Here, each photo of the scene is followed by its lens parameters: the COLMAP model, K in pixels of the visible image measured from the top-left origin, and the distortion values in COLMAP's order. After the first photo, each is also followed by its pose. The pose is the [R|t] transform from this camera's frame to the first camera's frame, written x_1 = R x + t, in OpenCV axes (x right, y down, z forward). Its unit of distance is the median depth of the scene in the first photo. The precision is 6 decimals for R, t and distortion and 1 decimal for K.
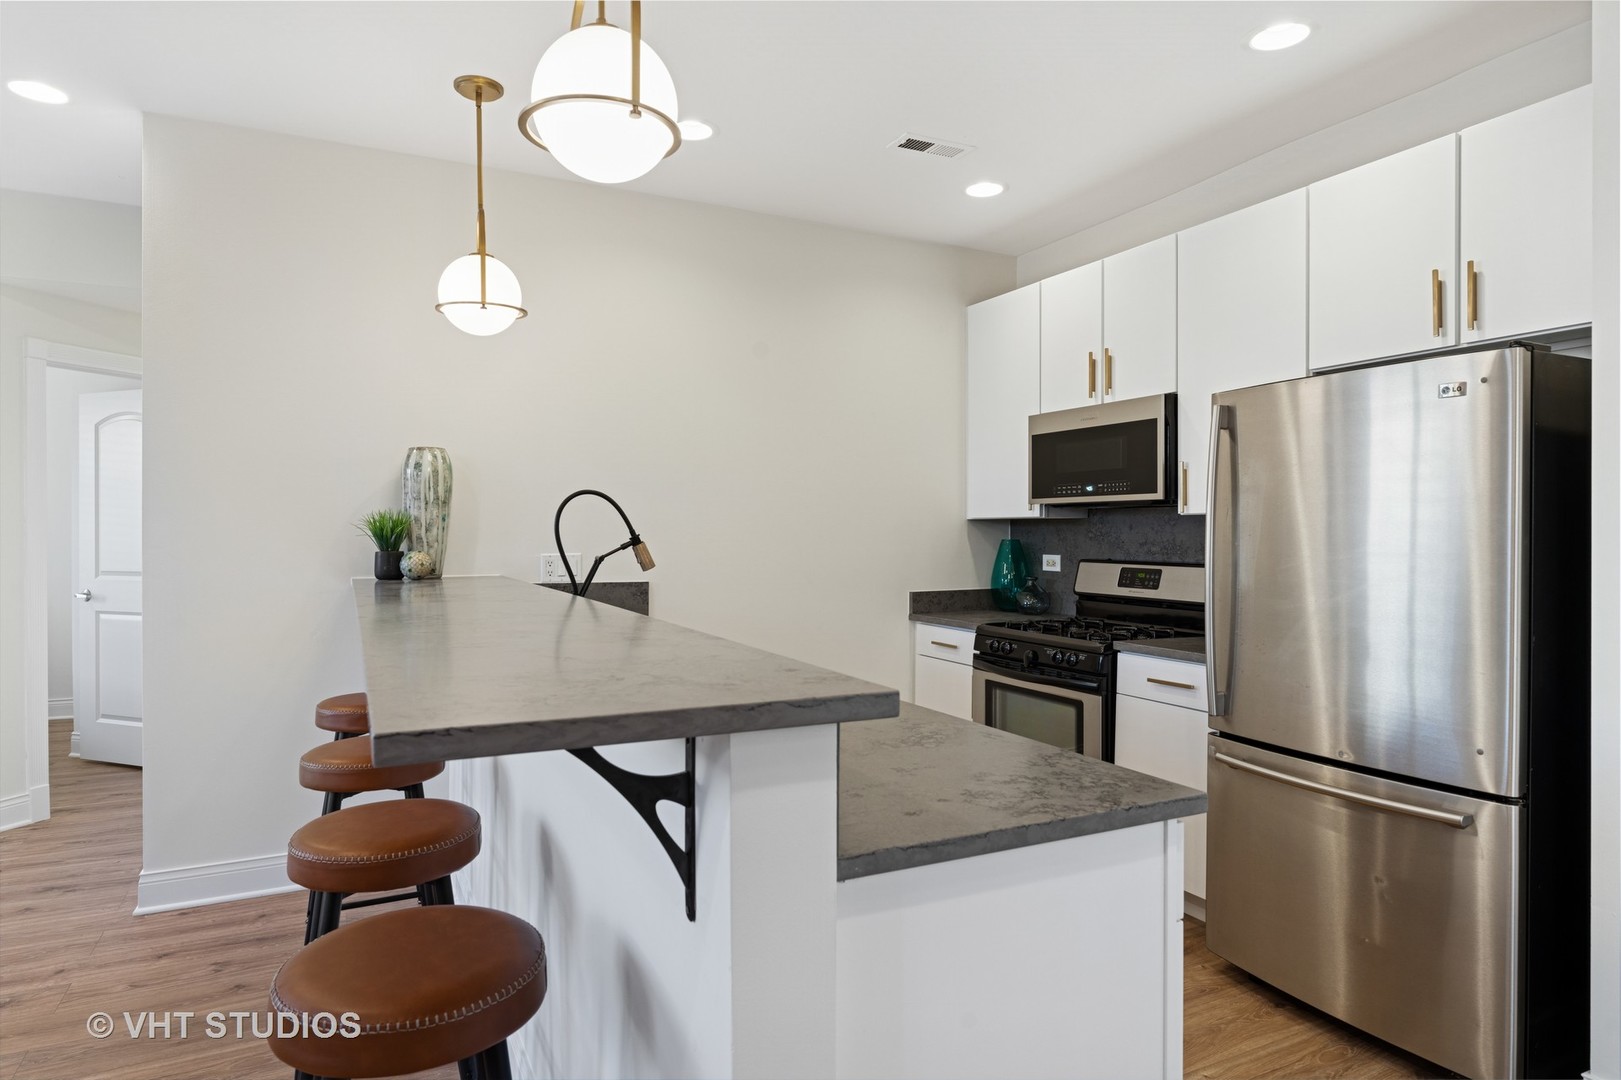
lens RADIAL K [[950.1, 0, 843.2], [0, 950.1, 545.6], [0, 0, 1]] dist [-0.021513, 0.007335]
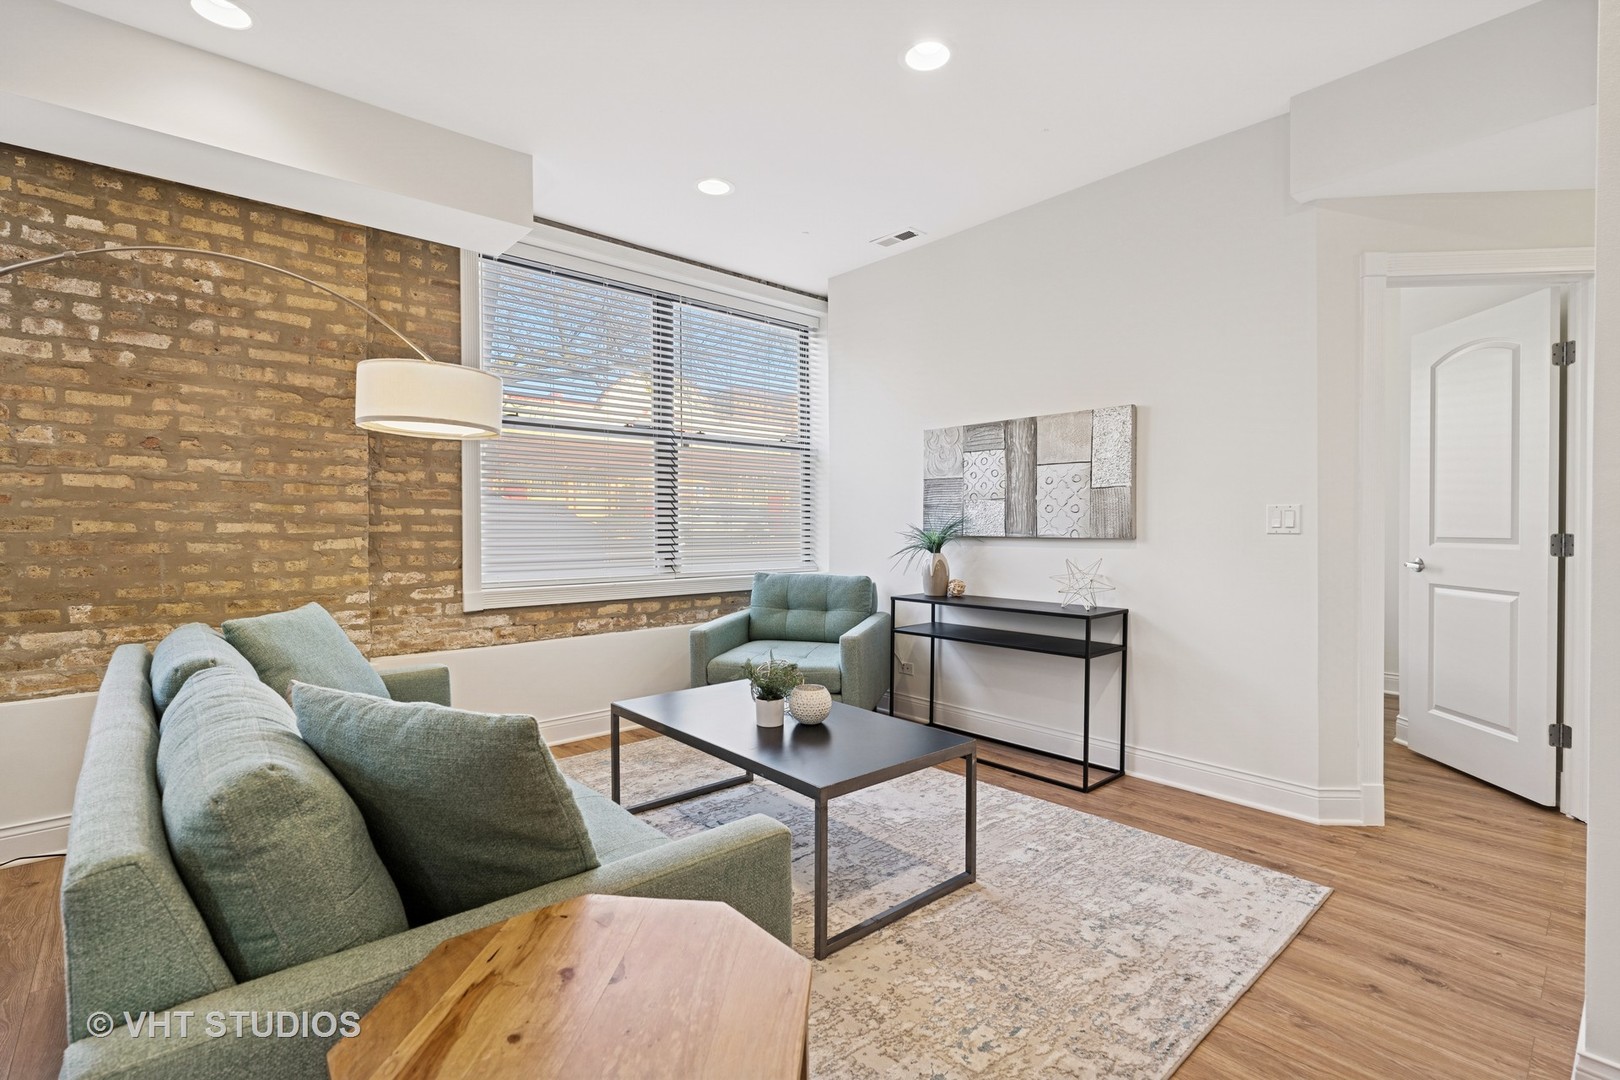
lens RADIAL K [[738.2, 0, 801.8], [0, 738.2, 535.9], [0, 0, 1]] dist [-0.009623, 0.003090]
pose [[0.233542, 0.010862, -0.972286, -0.359771], [-0.012966, 0.999883, 0.008056, 0.036772], [0.972260, 0.010725, 0.233656, 0.367056]]
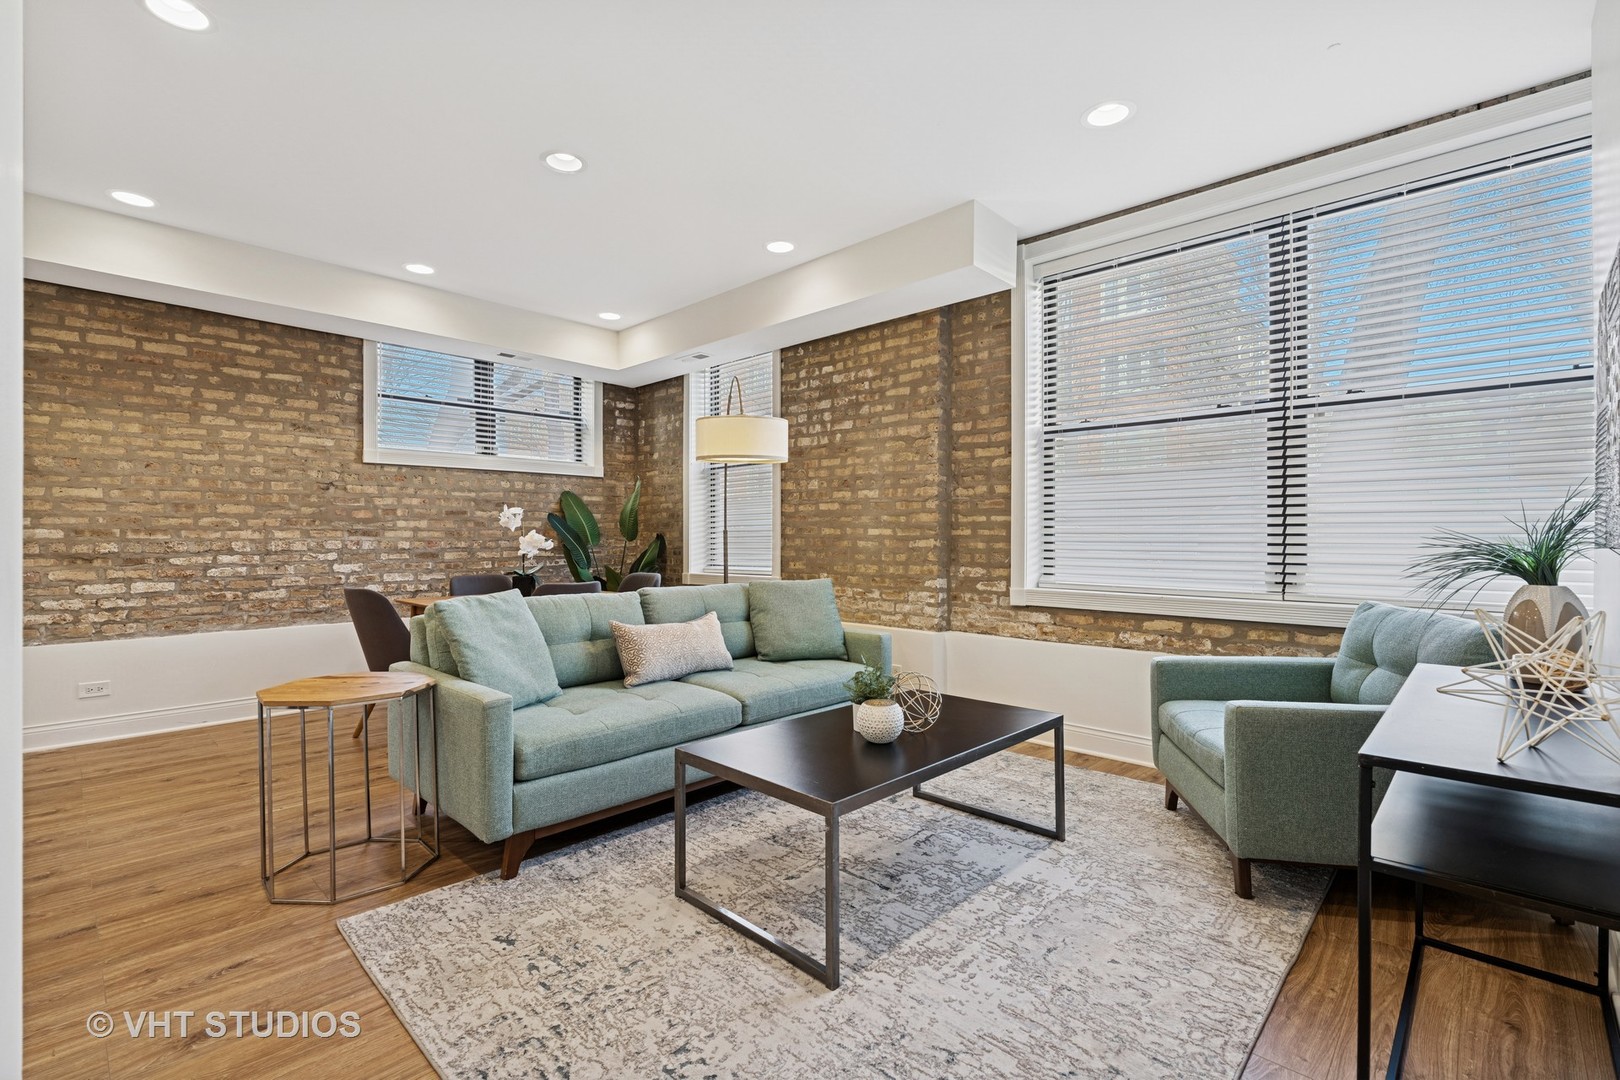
lens RADIAL K [[738.2, 0, 822.2], [0, 738.2, 534.8], [0, 0, 1]] dist [-0.009623, 0.003090]
pose [[-0.949127, -0.003089, -0.314879, -0.763275], [-0.007106, 0.999907, 0.011609, 0.033609], [0.314814, 0.013256, -0.949061, 1.086231]]
